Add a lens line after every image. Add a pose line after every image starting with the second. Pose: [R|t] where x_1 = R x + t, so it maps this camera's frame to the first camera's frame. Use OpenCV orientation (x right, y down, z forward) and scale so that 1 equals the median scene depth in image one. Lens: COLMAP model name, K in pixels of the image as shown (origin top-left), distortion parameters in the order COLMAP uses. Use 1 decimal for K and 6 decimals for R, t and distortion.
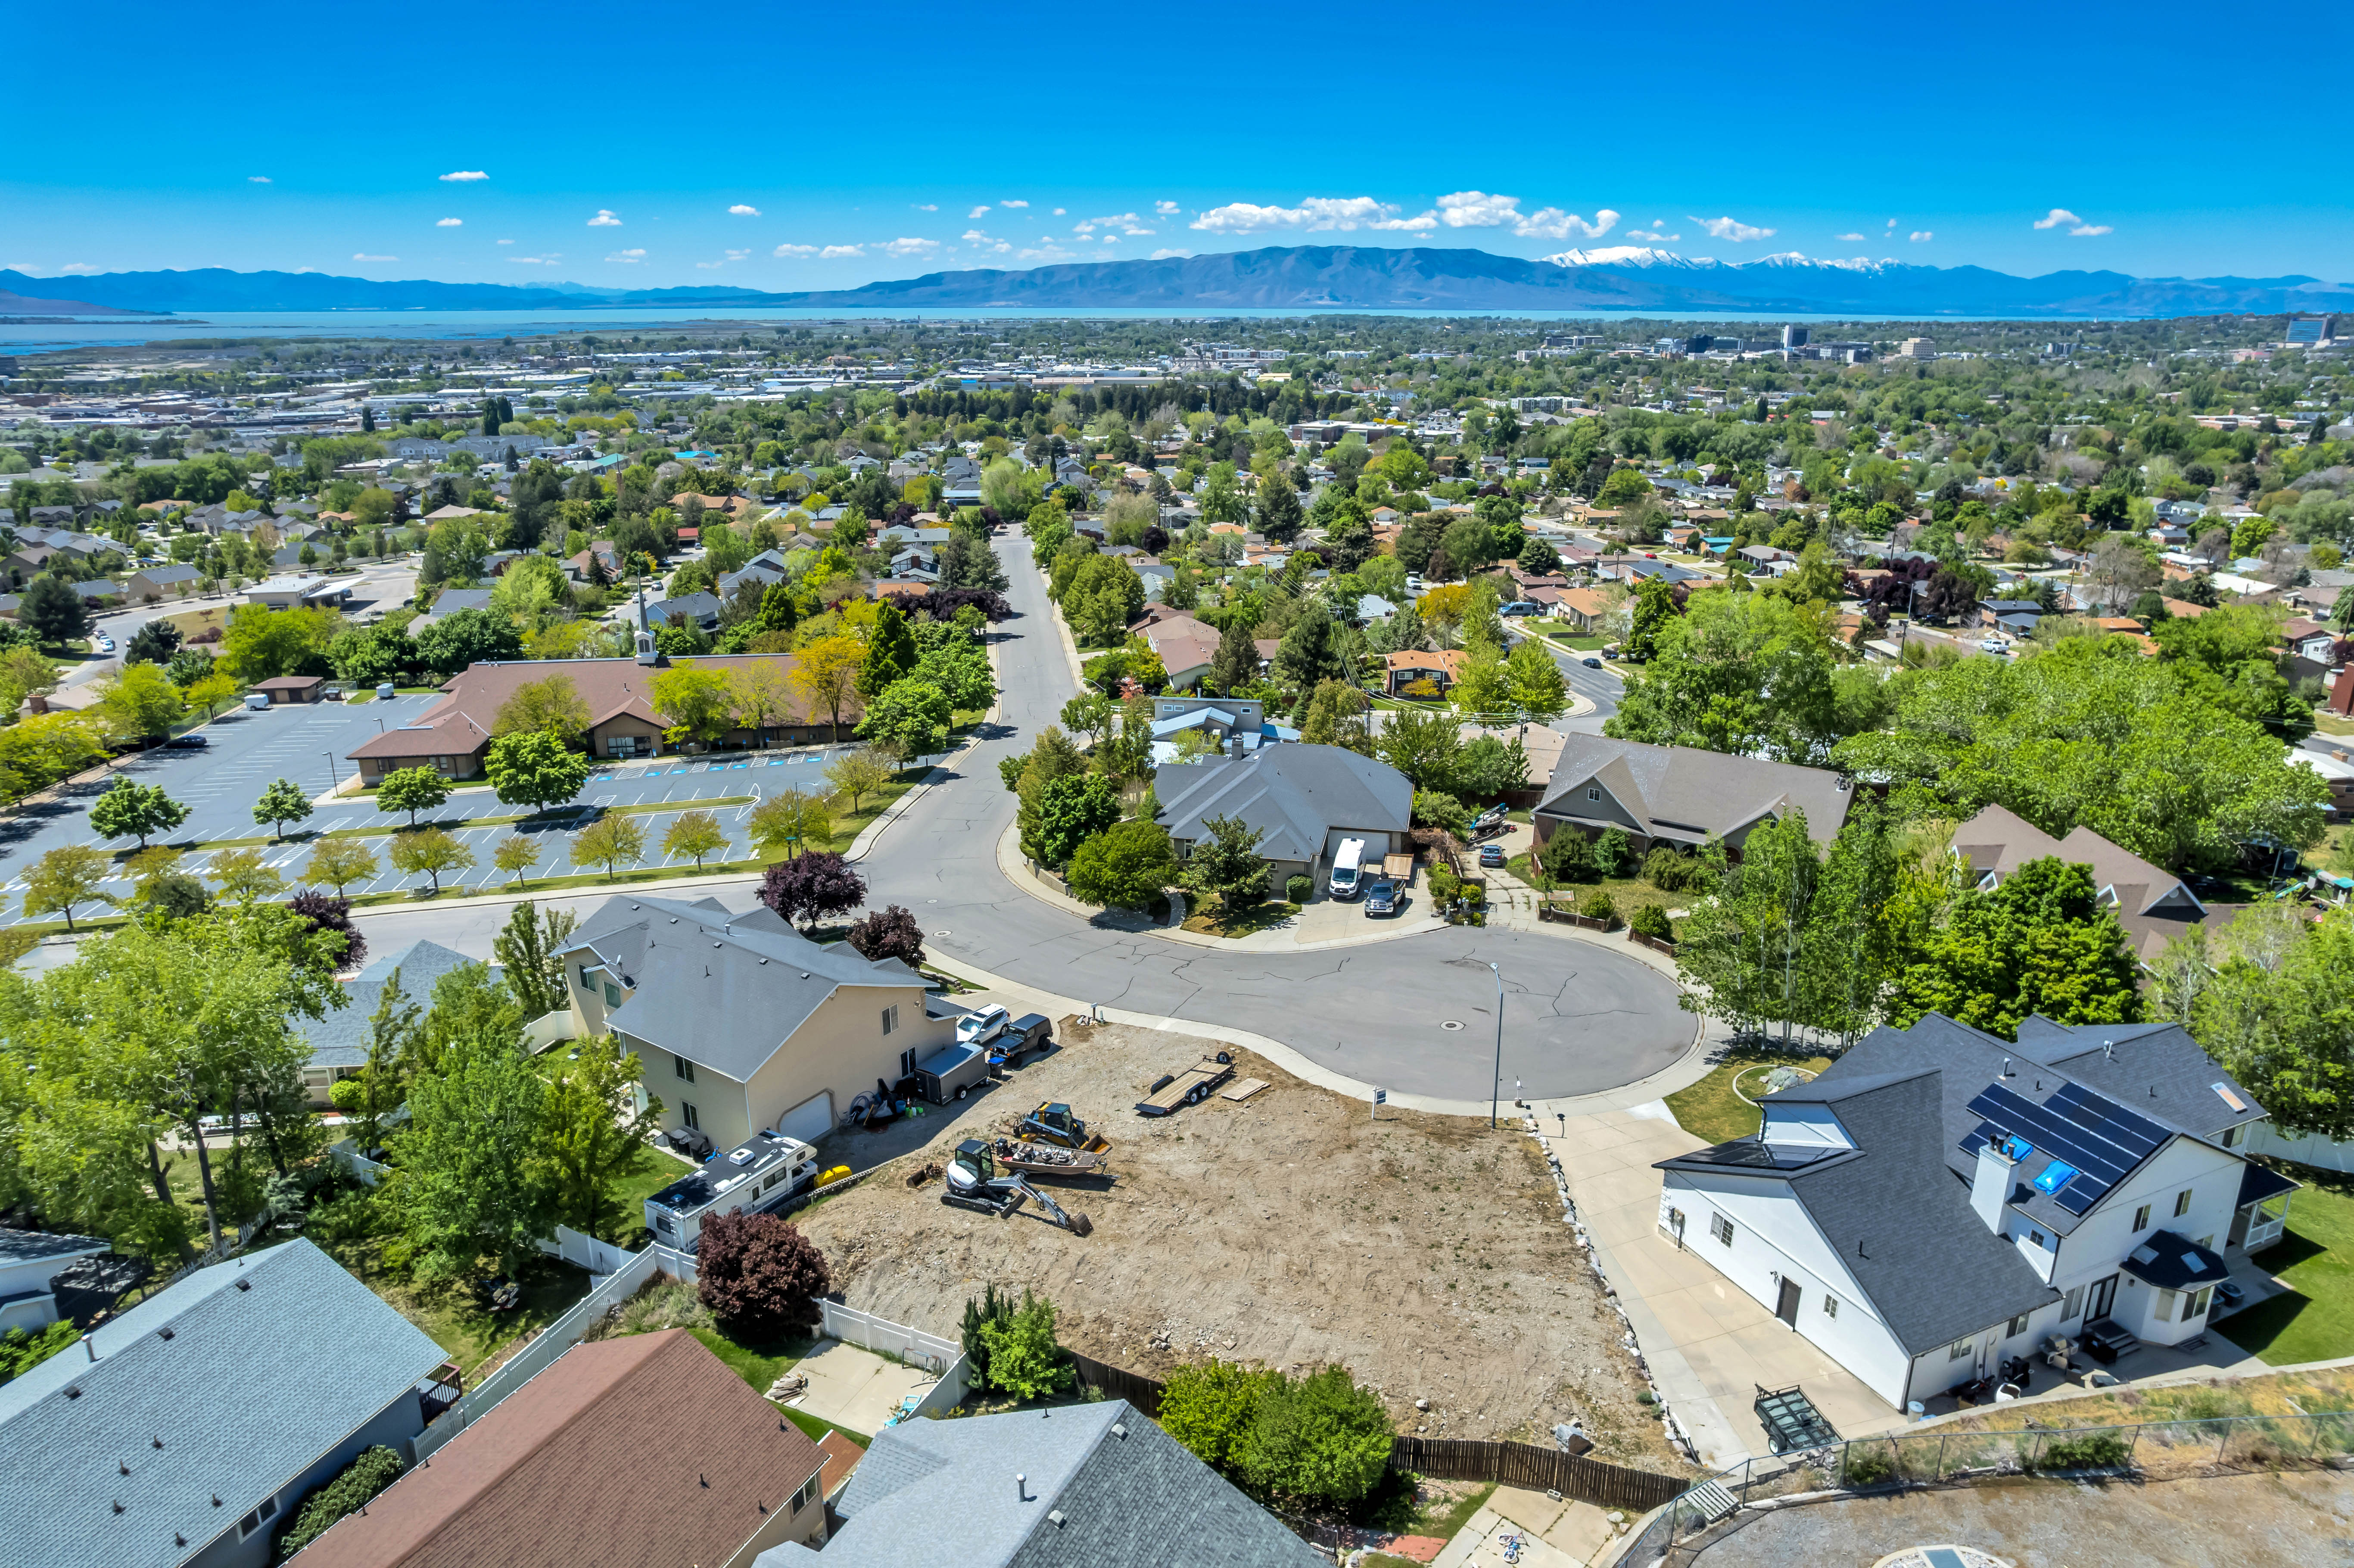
lens RADIAL K [[1509.8, 0, 1187.7], [0, 1509.8, 760.6], [0, 0, 1]] dist [-0.076775, 0.071794]
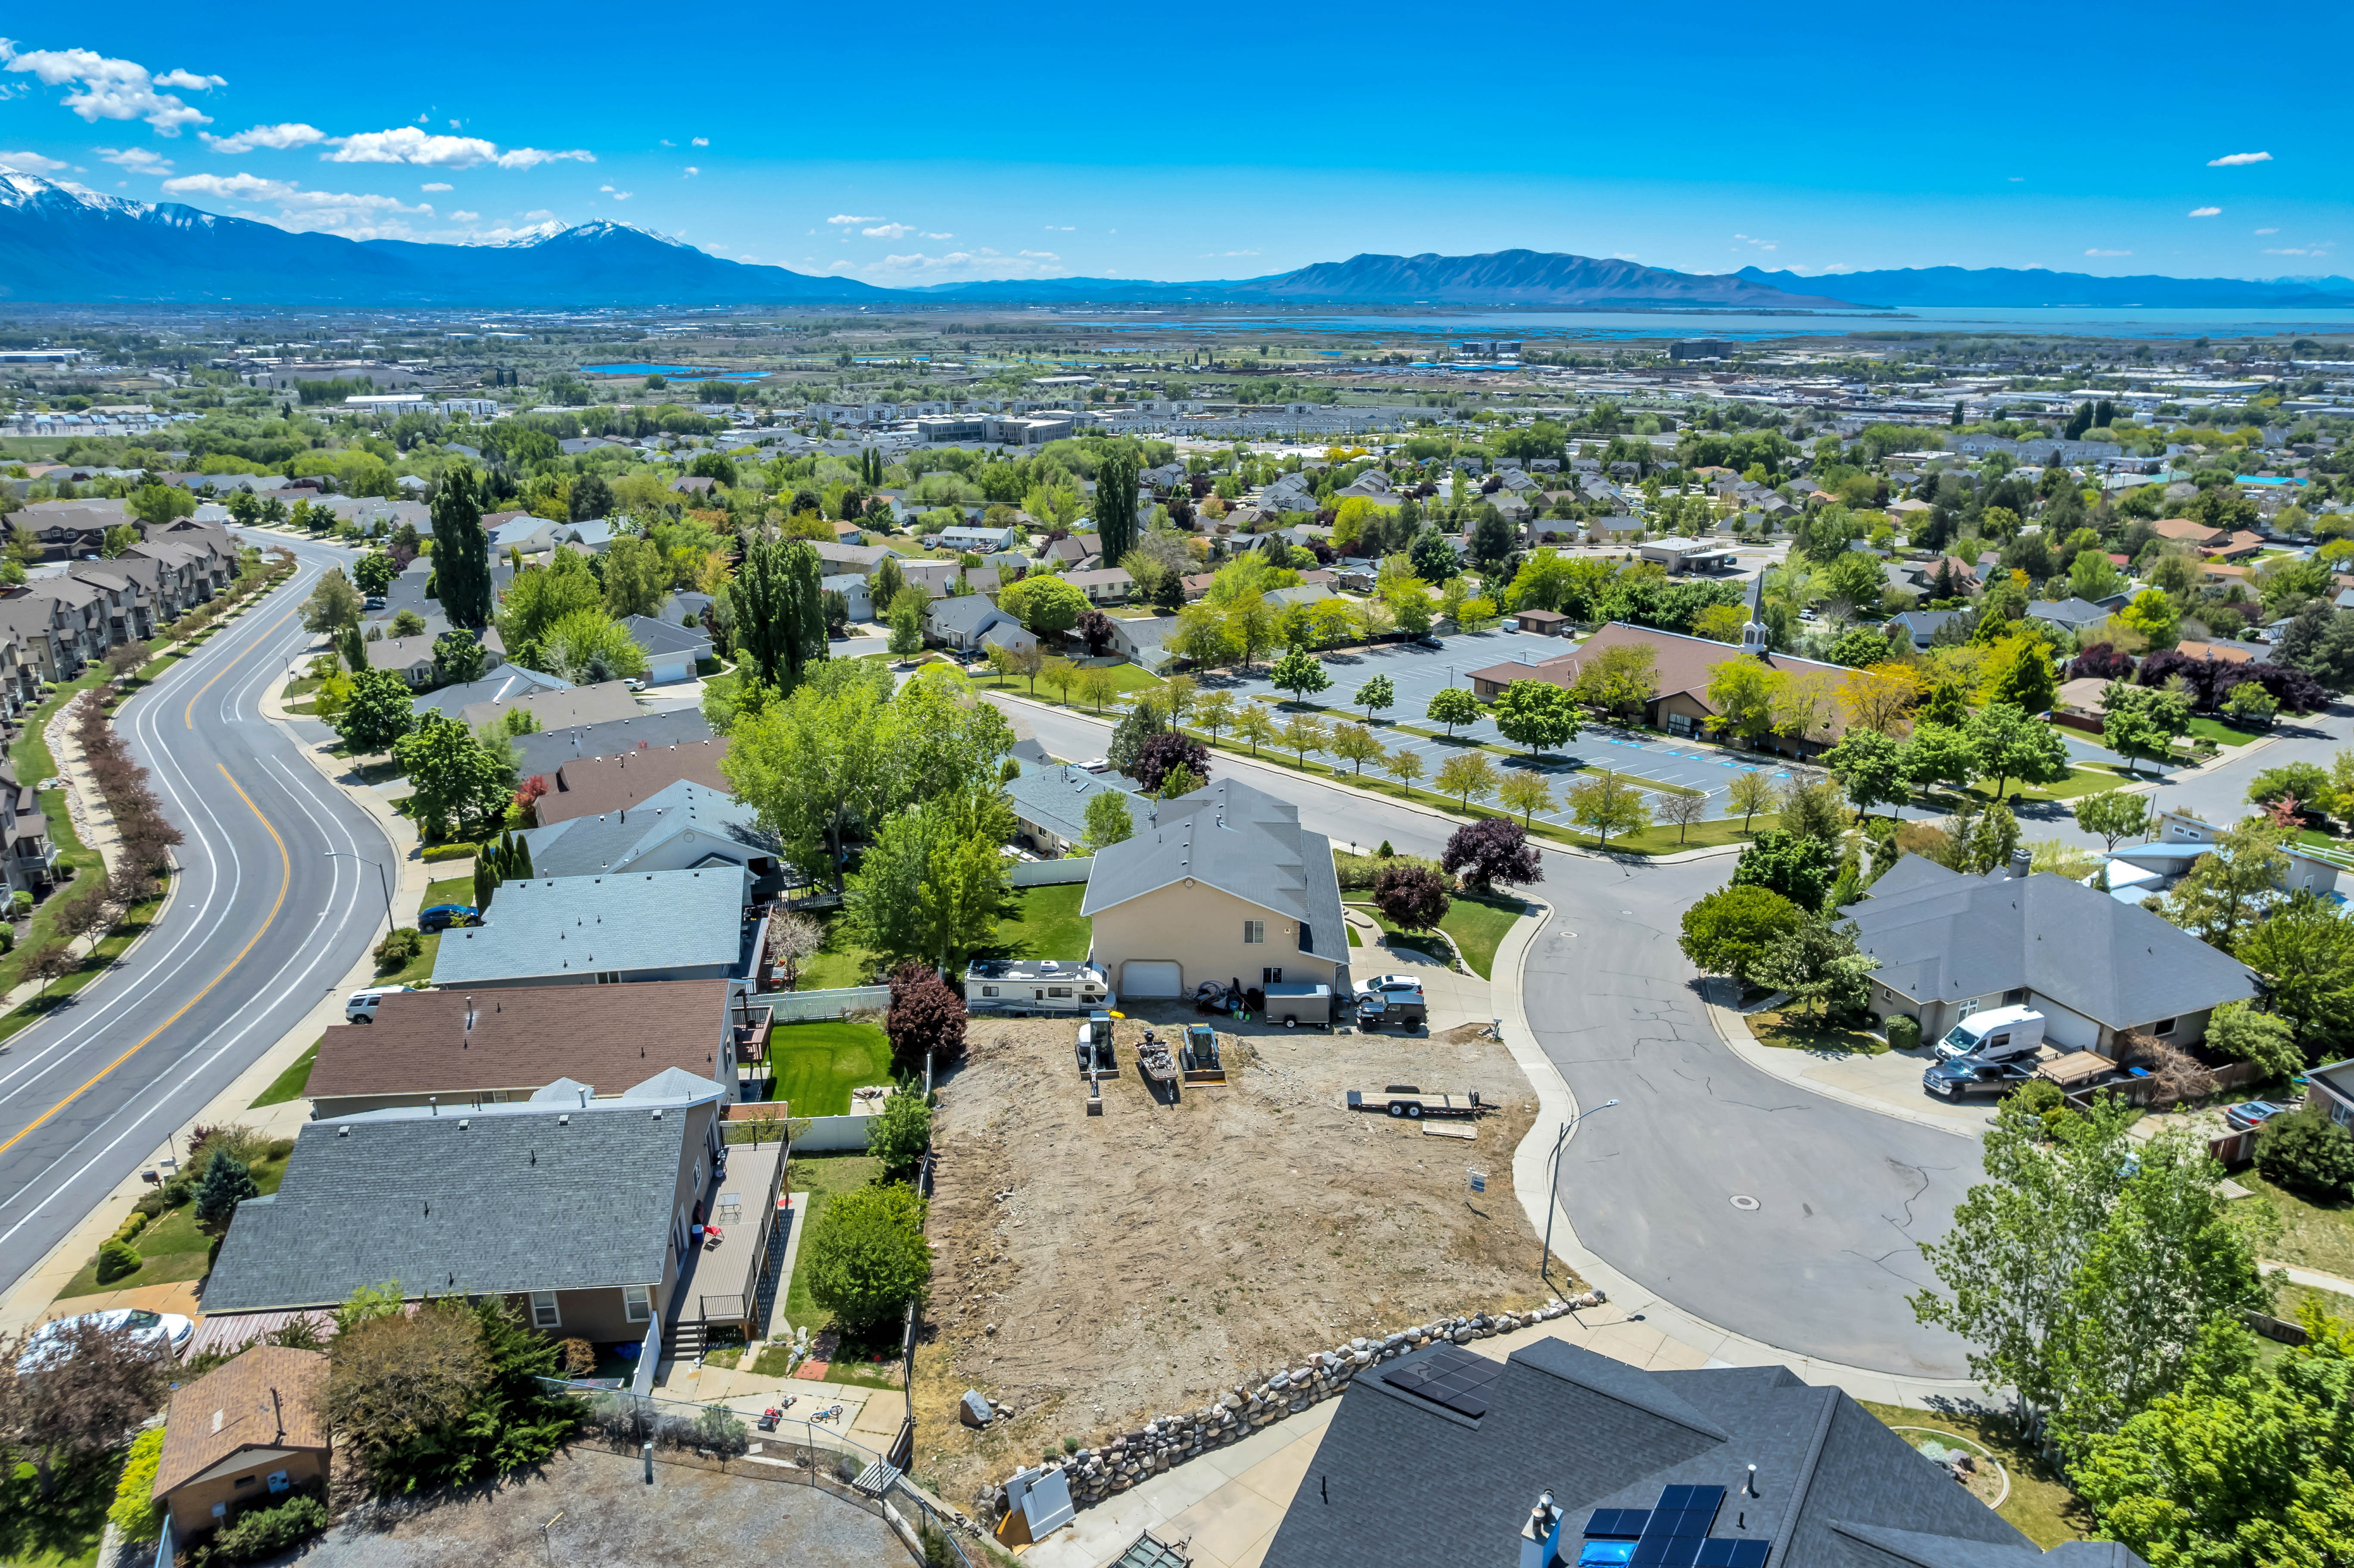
lens RADIAL K [[1509.8, 0, 1187.7], [0, 1509.8, 760.6], [0, 0, 1]] dist [-0.076775, 0.071794]
pose [[0.529939, 0.251583, -0.809859, 0.138058], [-0.249590, 0.958954, 0.134578, -0.018923], [0.810475, 0.130815, 0.570980, 0.062505]]
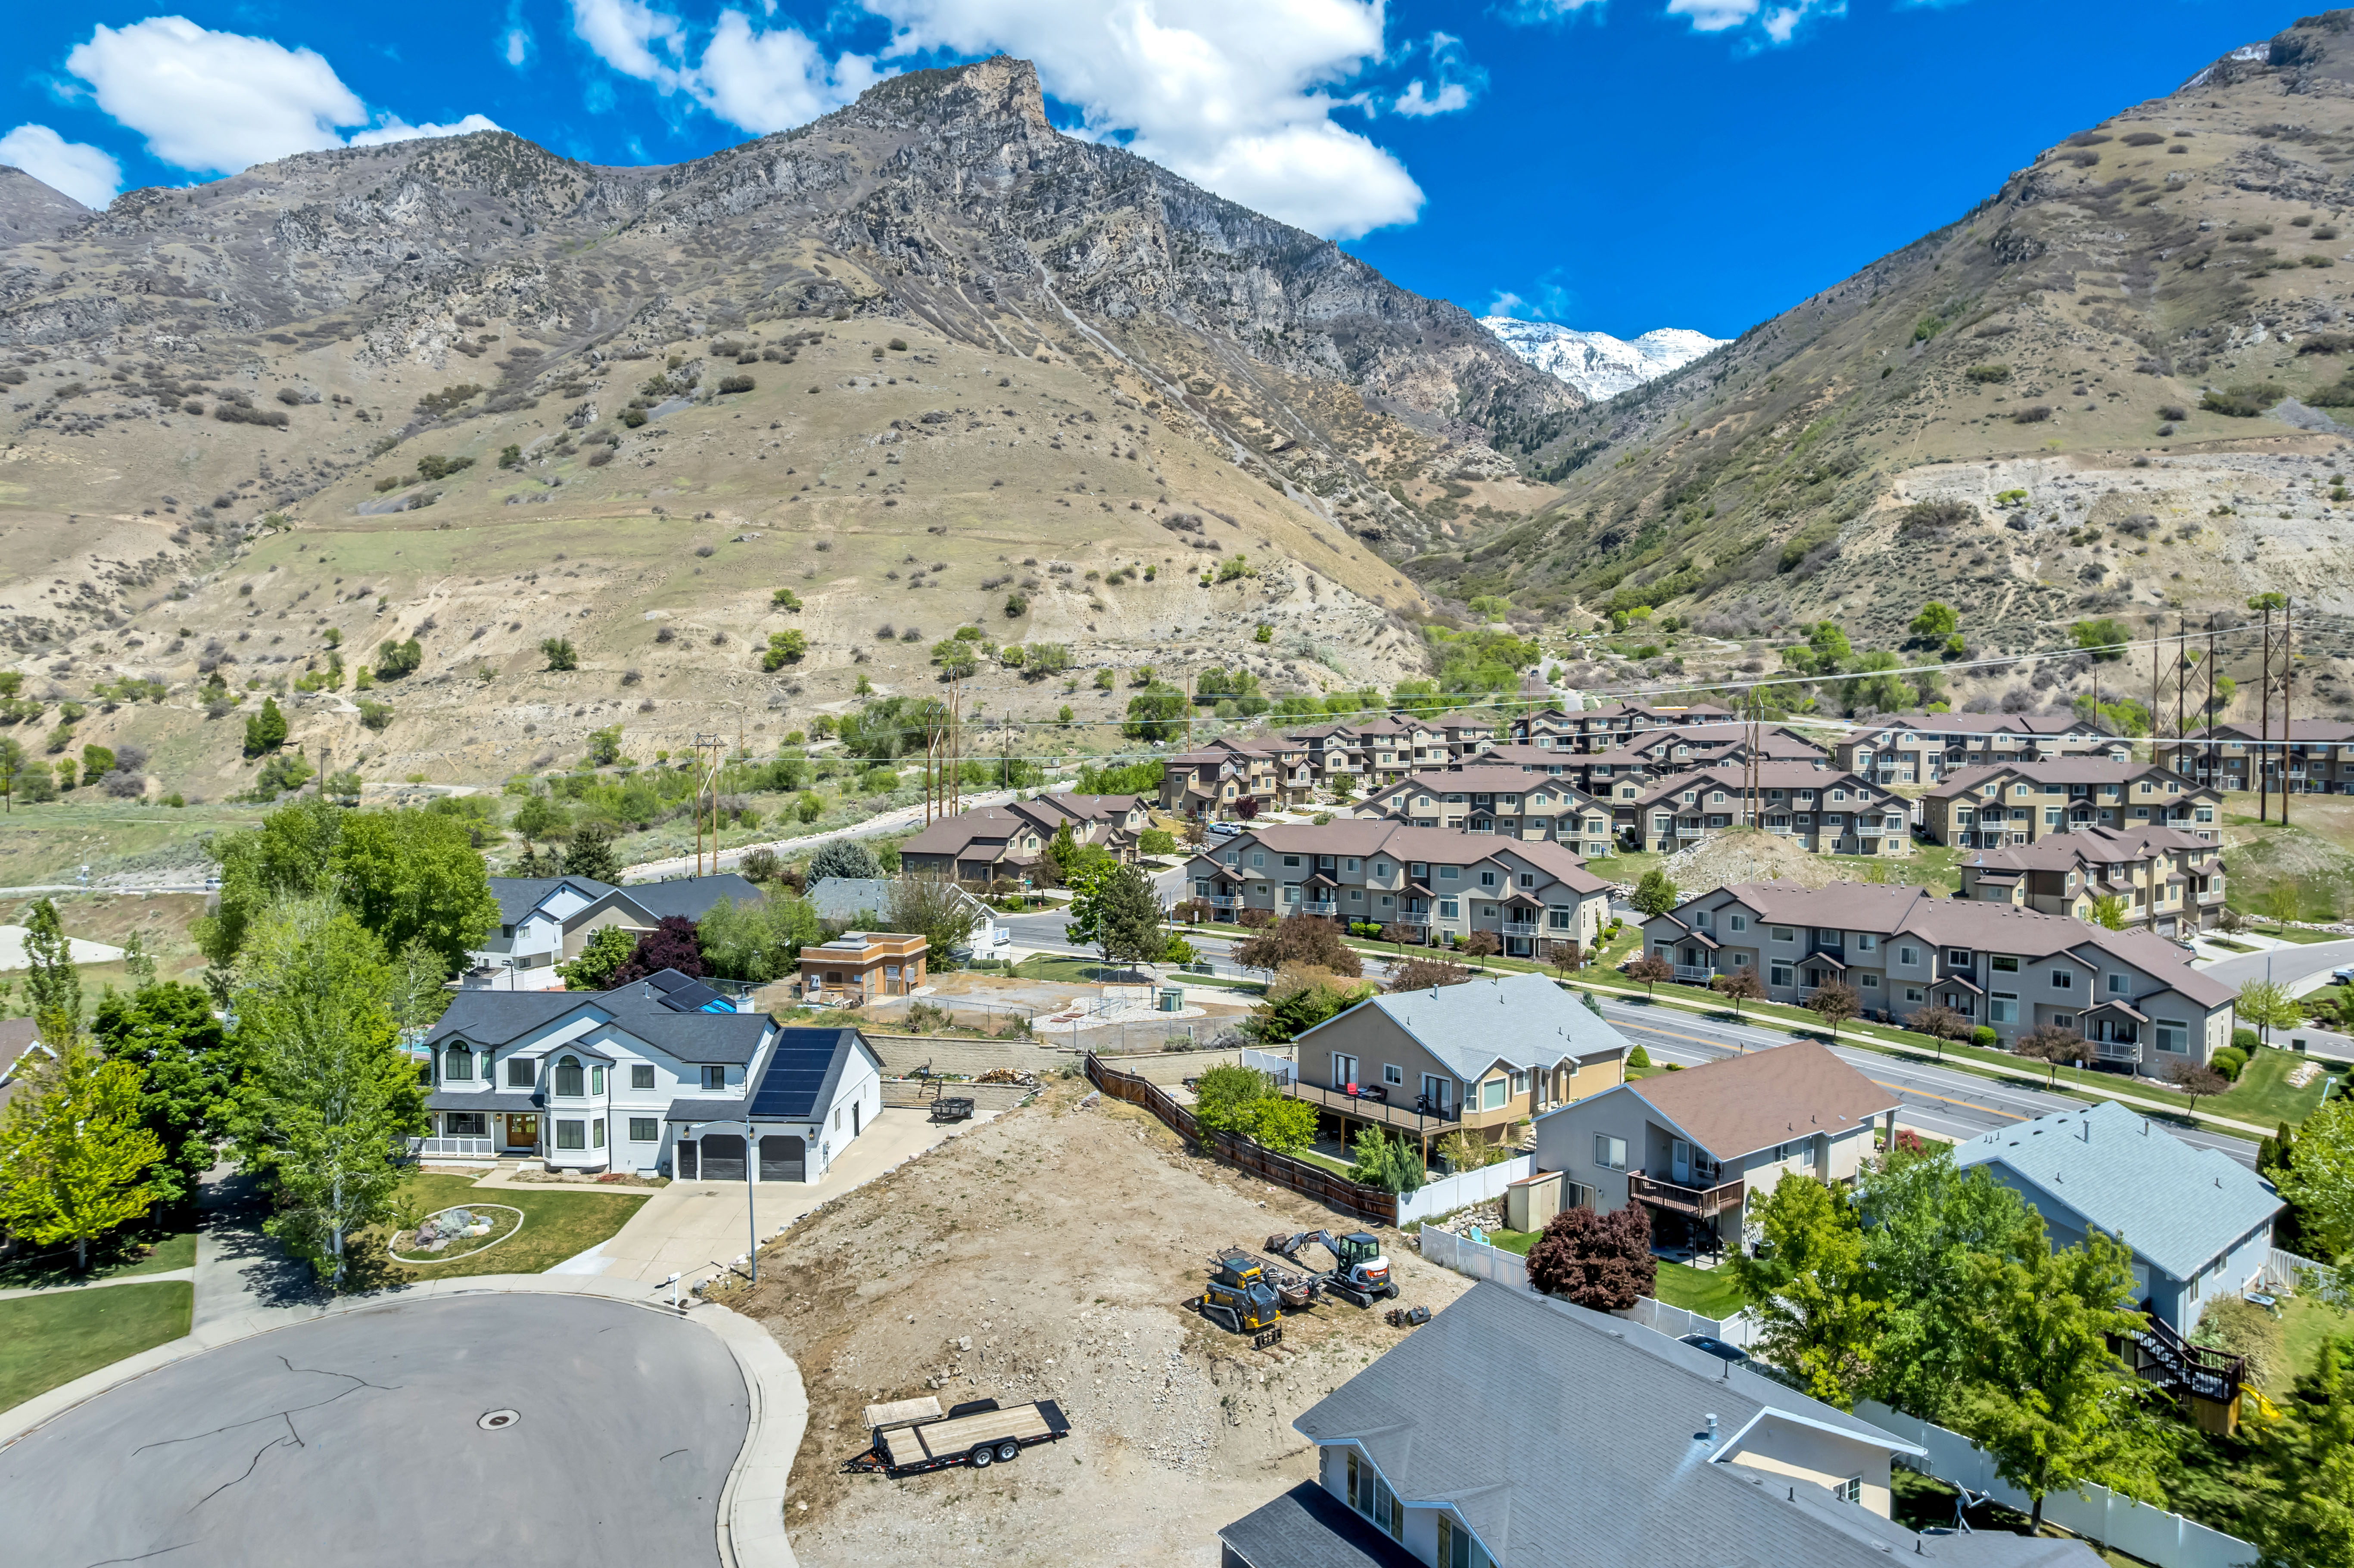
lens RADIAL K [[1515.7, 0, 1187.7], [0, 1515.7, 756.8], [0, 0, 1]] dist [-0.075839, 0.069282]
pose [[-0.893537, -0.006521, 0.448941, -0.079126], [0.131544, 0.952216, 0.275647, -0.048569], [-0.429287, 0.305356, -0.849983, 0.299950]]
